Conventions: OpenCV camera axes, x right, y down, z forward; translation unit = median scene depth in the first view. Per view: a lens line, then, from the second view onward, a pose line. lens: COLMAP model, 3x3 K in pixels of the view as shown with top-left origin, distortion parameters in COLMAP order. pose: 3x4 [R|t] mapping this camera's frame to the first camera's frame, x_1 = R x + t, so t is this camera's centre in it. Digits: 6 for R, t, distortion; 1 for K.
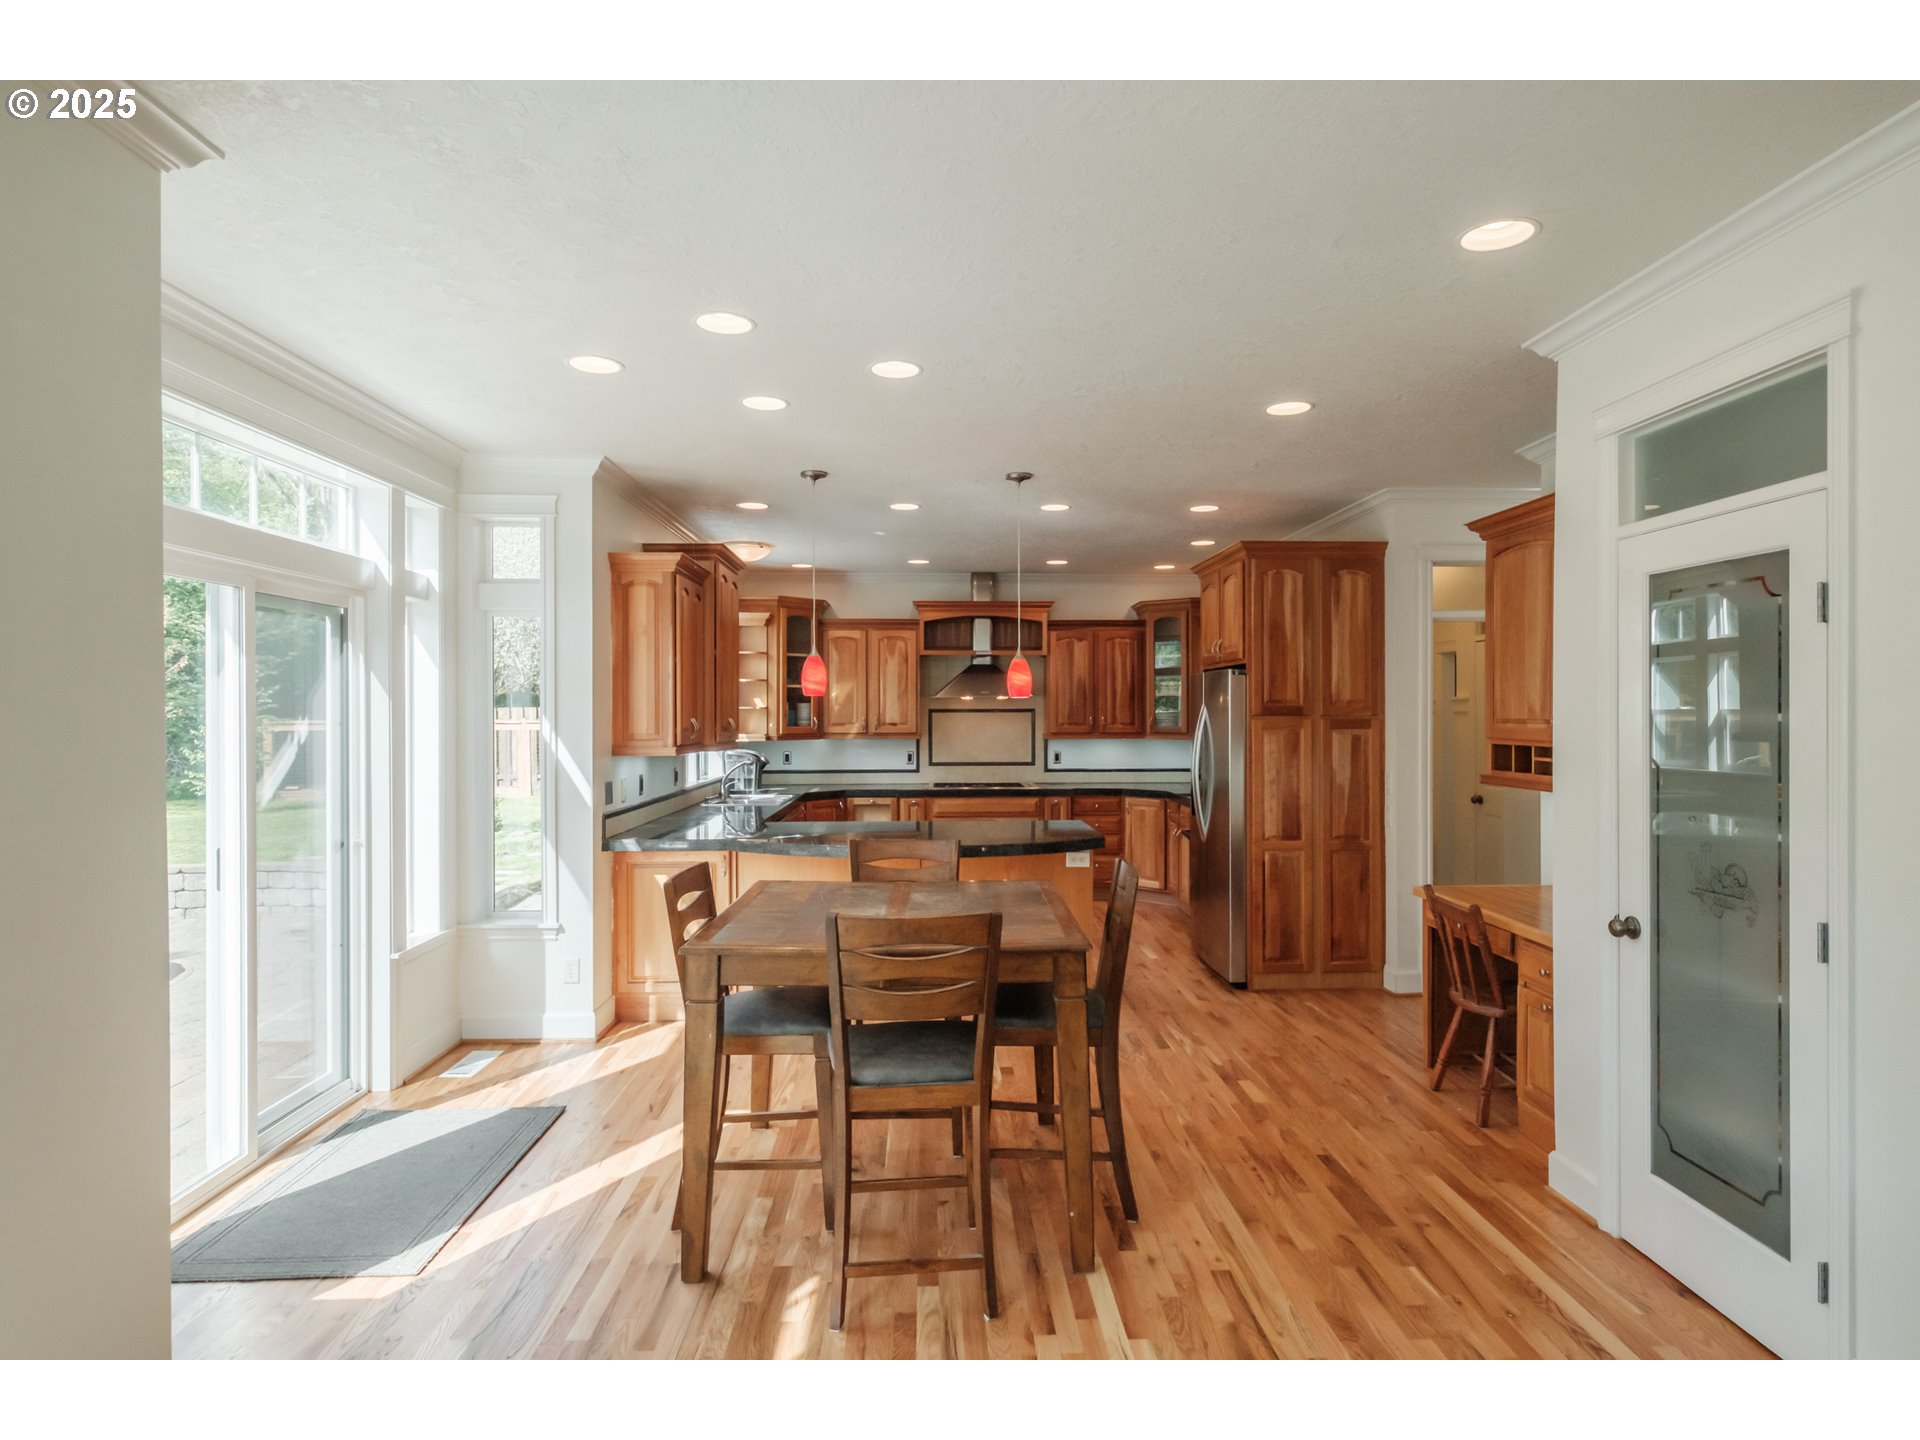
lens RADIAL K [[1260.1, 0, 959.9], [0, 1260.1, 714.3], [0, 0, 1]] dist [0.010153, -0.000777]
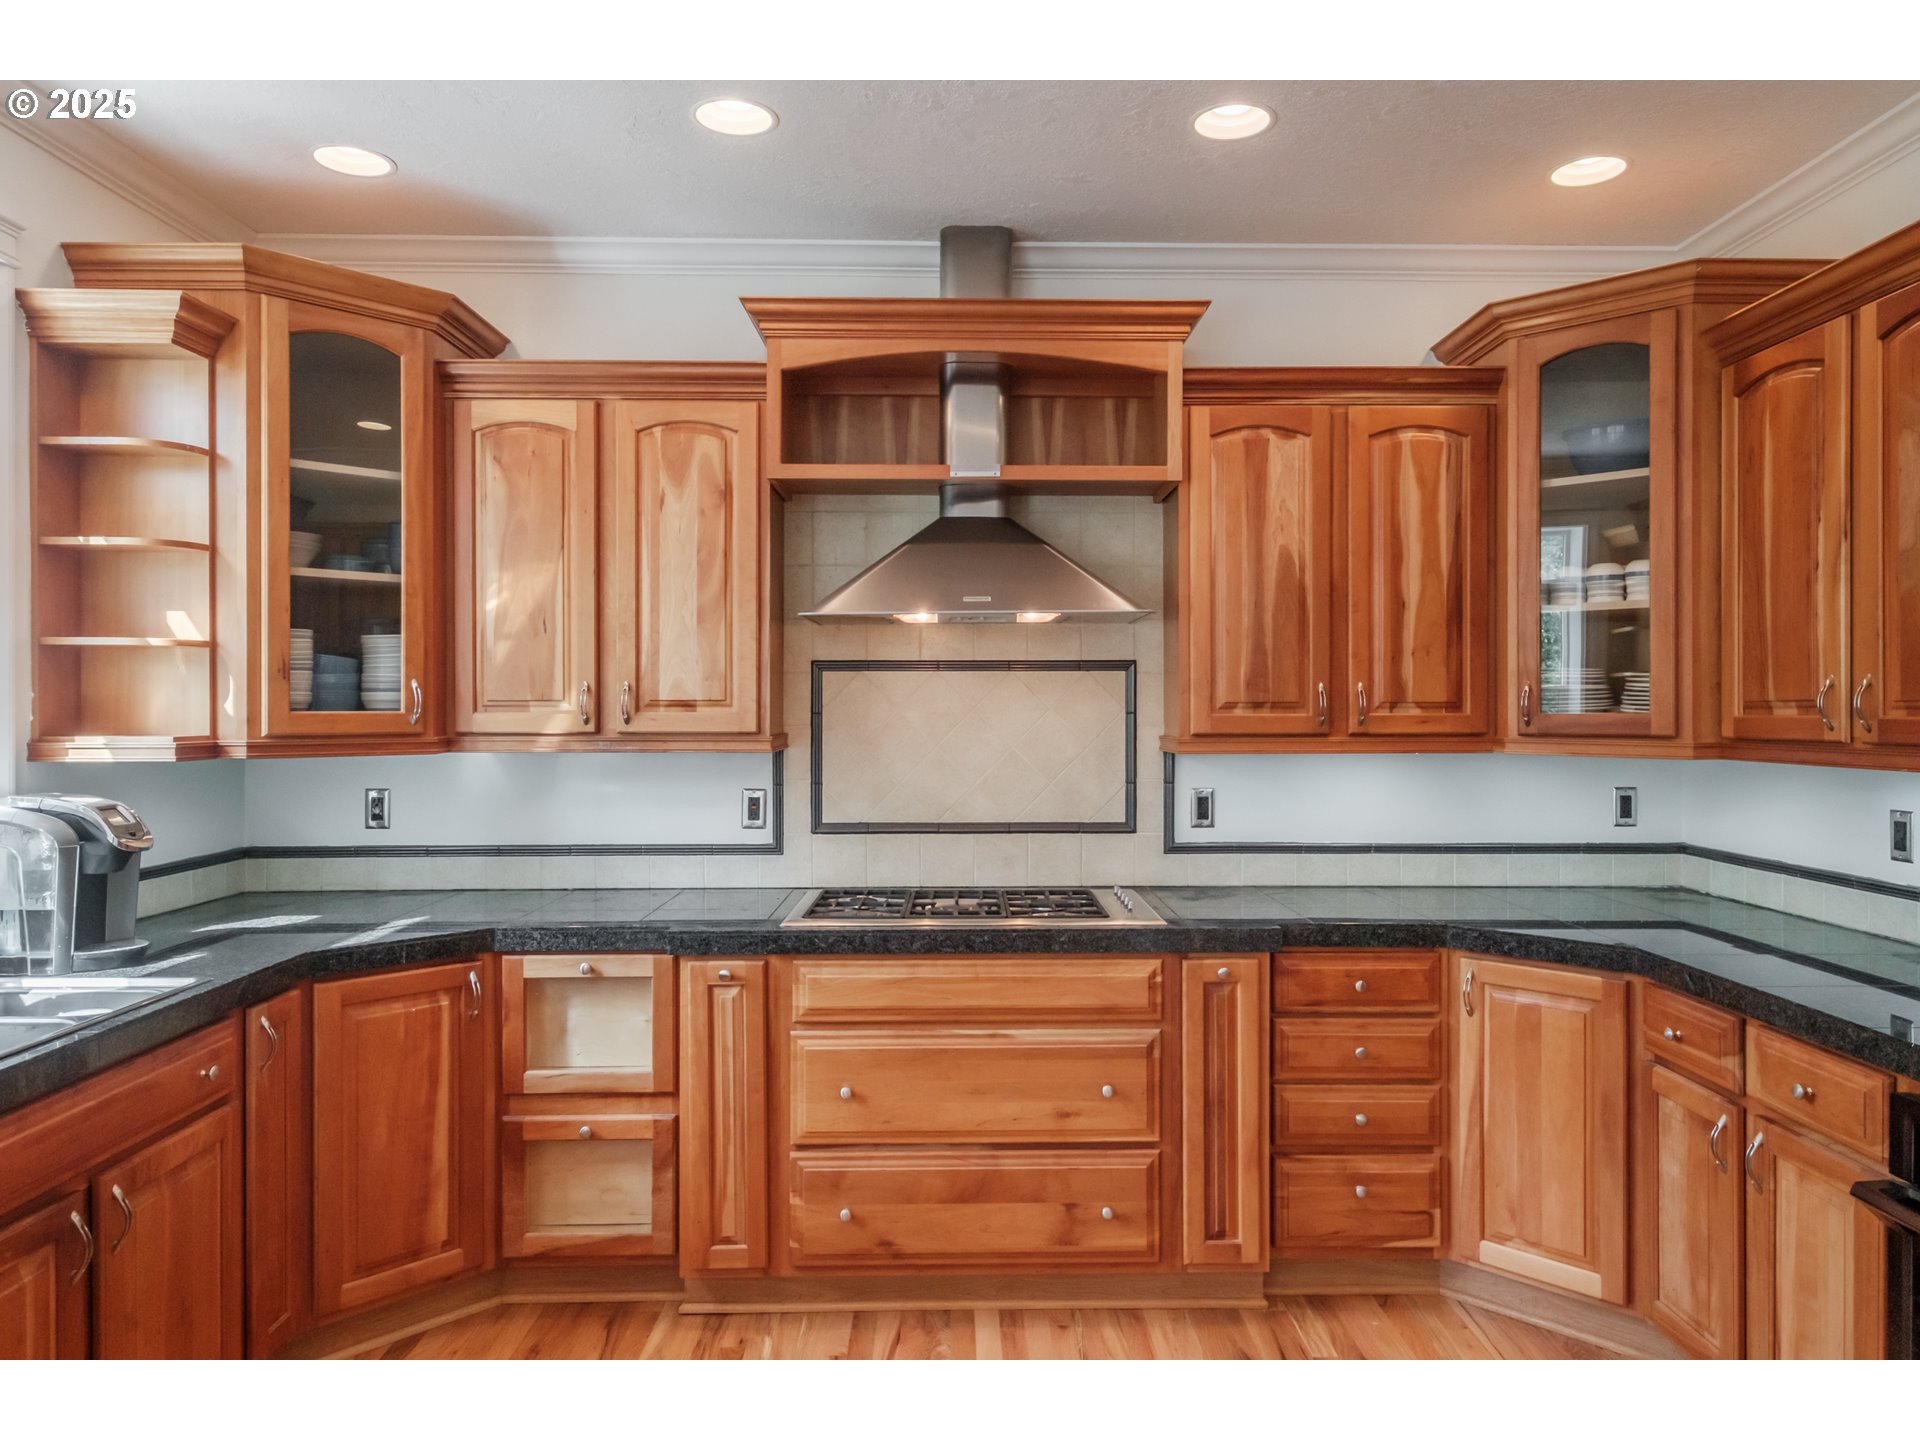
lens RADIAL K [[1260.1, 0, 959.9], [0, 1260.1, 714.3], [0, 0, 1]] dist [0.010153, -0.000777]
pose [[0.999388, 0.002163, -0.034921, 0.025866], [-0.002165, 0.999998, -0.000015, 0.010072], [0.034921, 0.000091, 0.999390, 0.690659]]
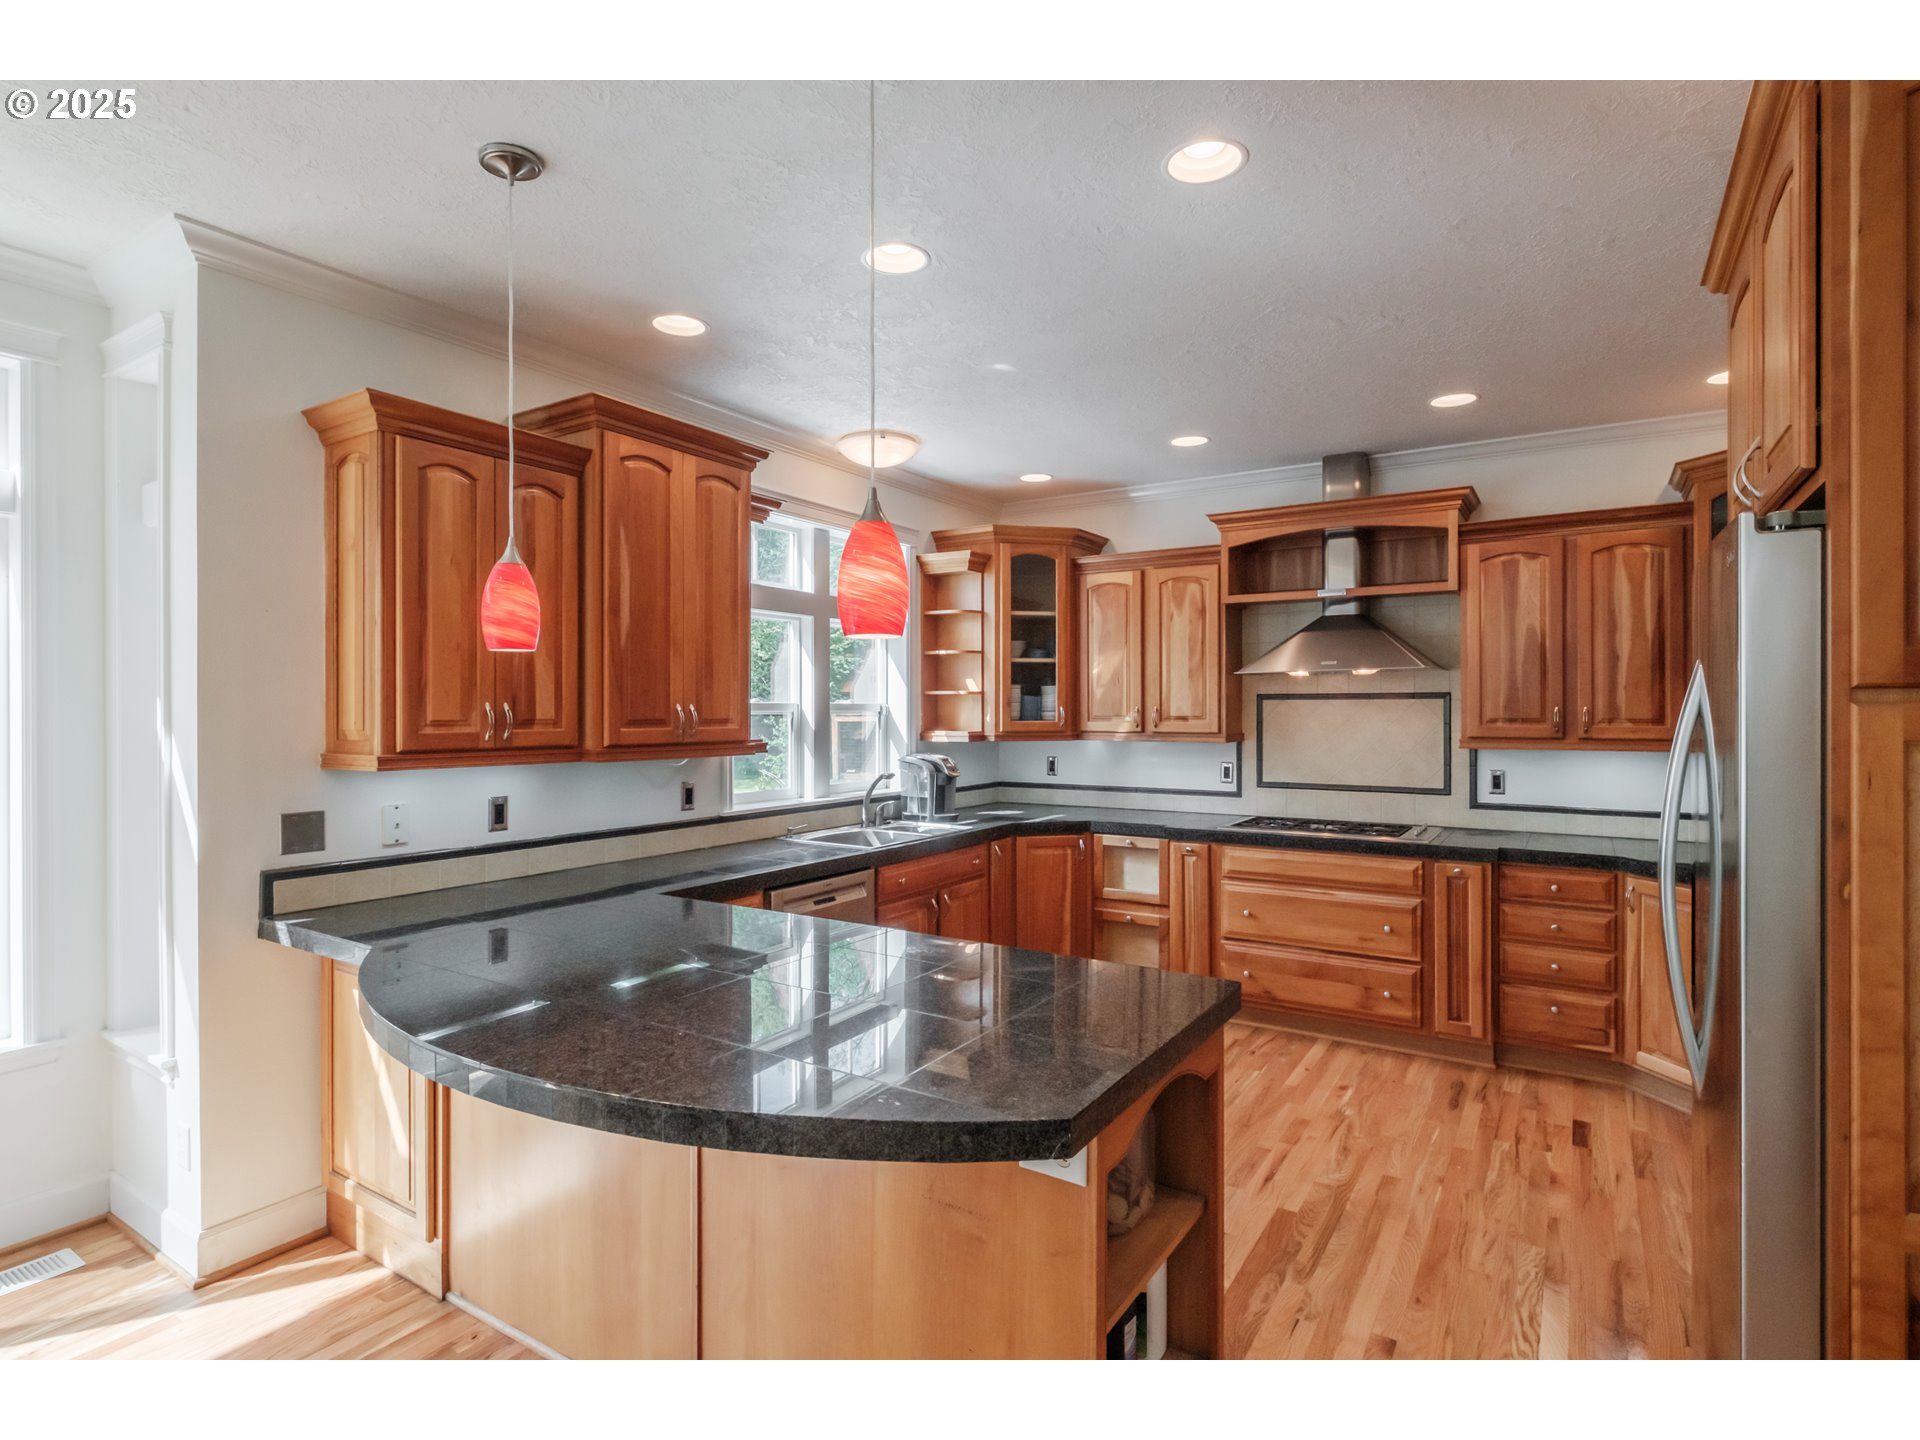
lens RADIAL K [[999.2, 0, 952.5], [0, 999.2, 709.7], [0, 0, 1]] dist [-0.002282, -0.001118]
pose [[0.802939, 0.002431, -0.596057, 0.148981], [-0.002734, 0.999996, 0.000395, 0.003723], [0.596055, 0.001313, 0.802942, 0.536378]]
